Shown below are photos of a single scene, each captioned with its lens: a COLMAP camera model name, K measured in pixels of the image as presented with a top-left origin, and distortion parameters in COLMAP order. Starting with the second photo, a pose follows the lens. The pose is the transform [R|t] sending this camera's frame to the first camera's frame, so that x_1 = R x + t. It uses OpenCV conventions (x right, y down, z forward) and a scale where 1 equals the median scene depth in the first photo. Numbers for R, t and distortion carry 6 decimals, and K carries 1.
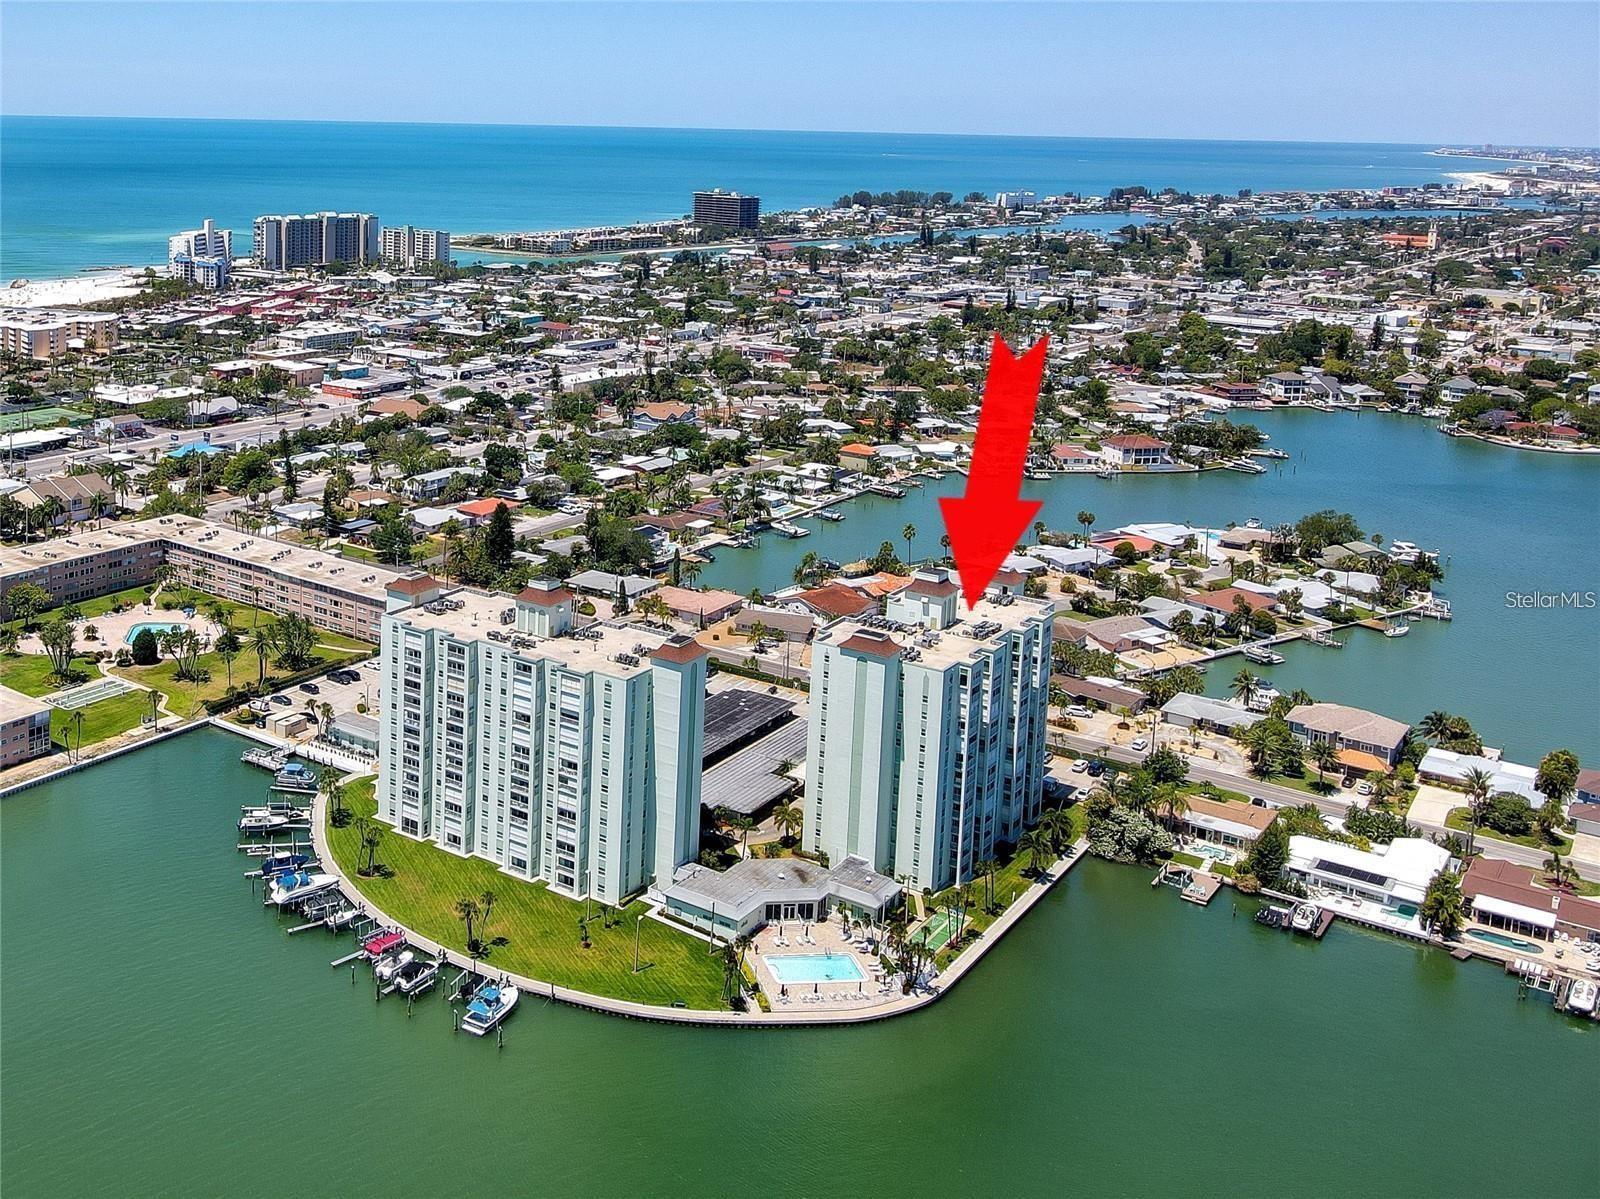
lens RADIAL K [[1184.2, 0, 800.0], [0, 1184.2, 599.5], [0, 0, 1]] dist [0.007216, 0.045015]
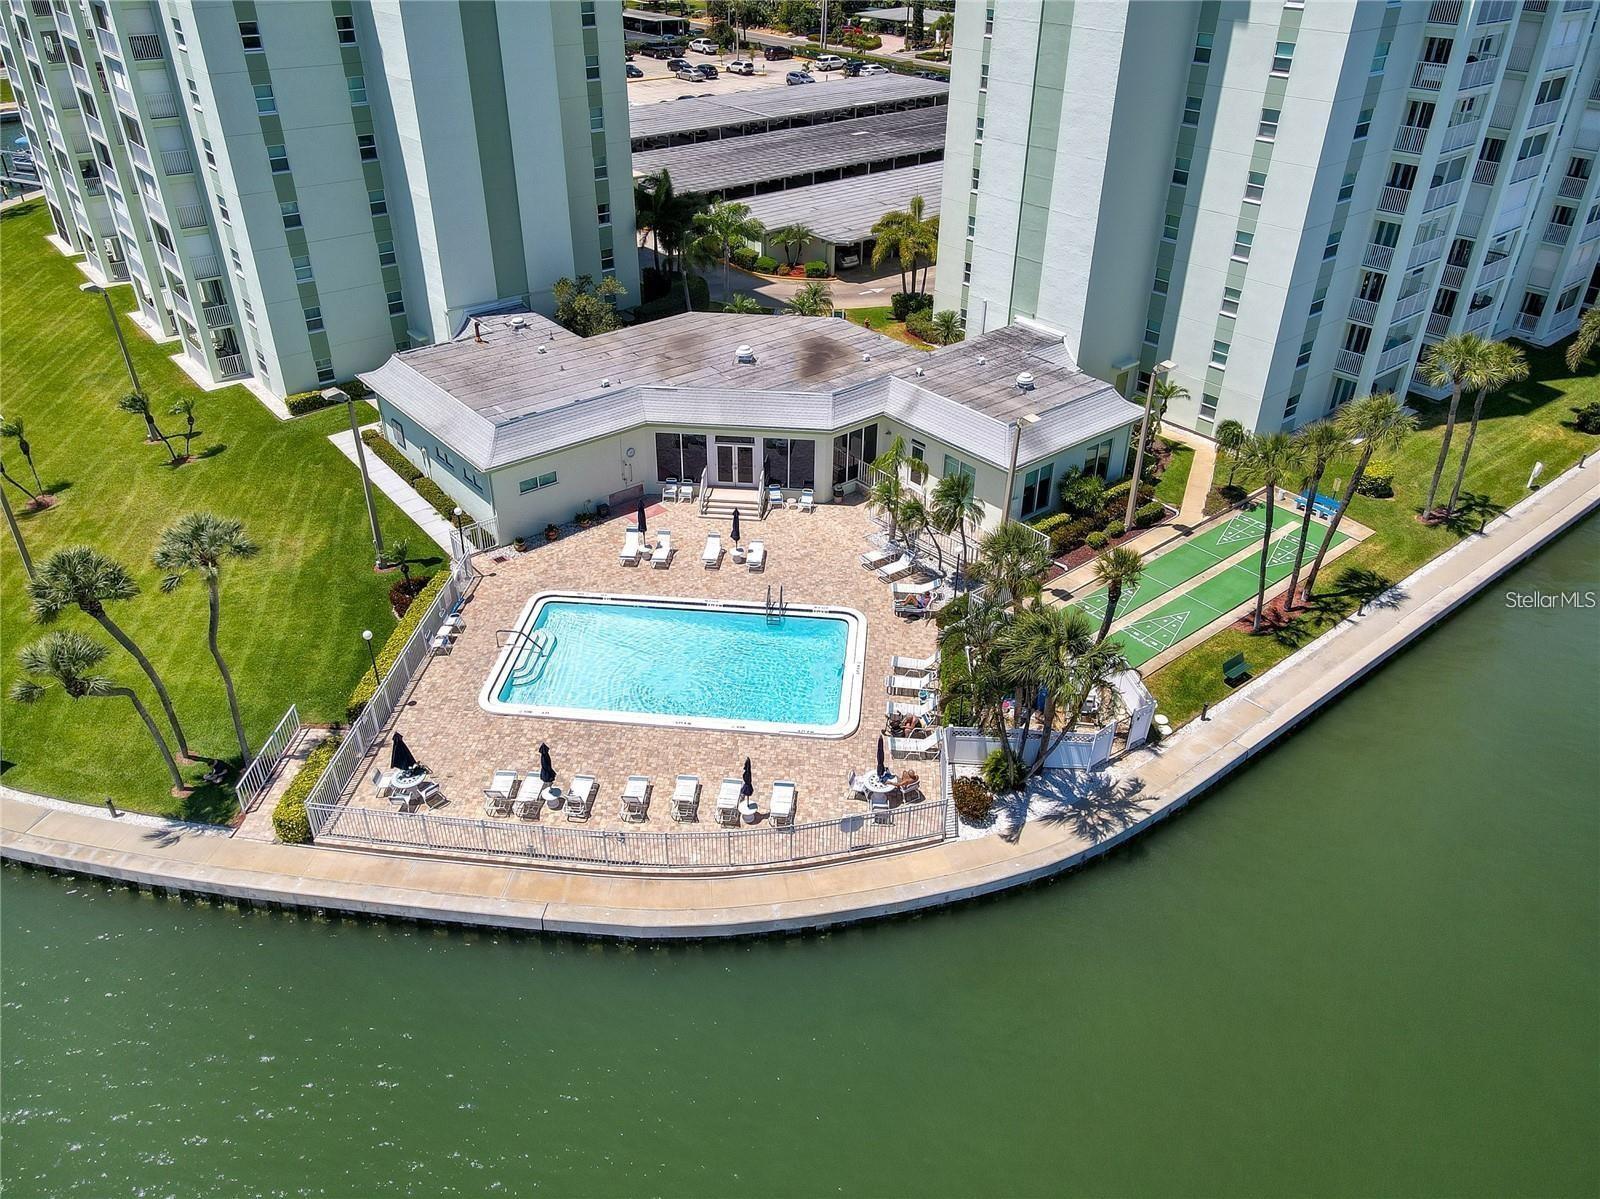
lens RADIAL K [[1184.2, 0, 800.0], [0, 1184.2, 599.5], [0, 0, 1]] dist [0.007216, 0.045015]
pose [[0.935099, 0.117406, -0.334375, 0.118352], [0.011373, 0.933100, 0.359438, 0.182209], [0.354205, -0.339913, 0.871205, 0.709956]]
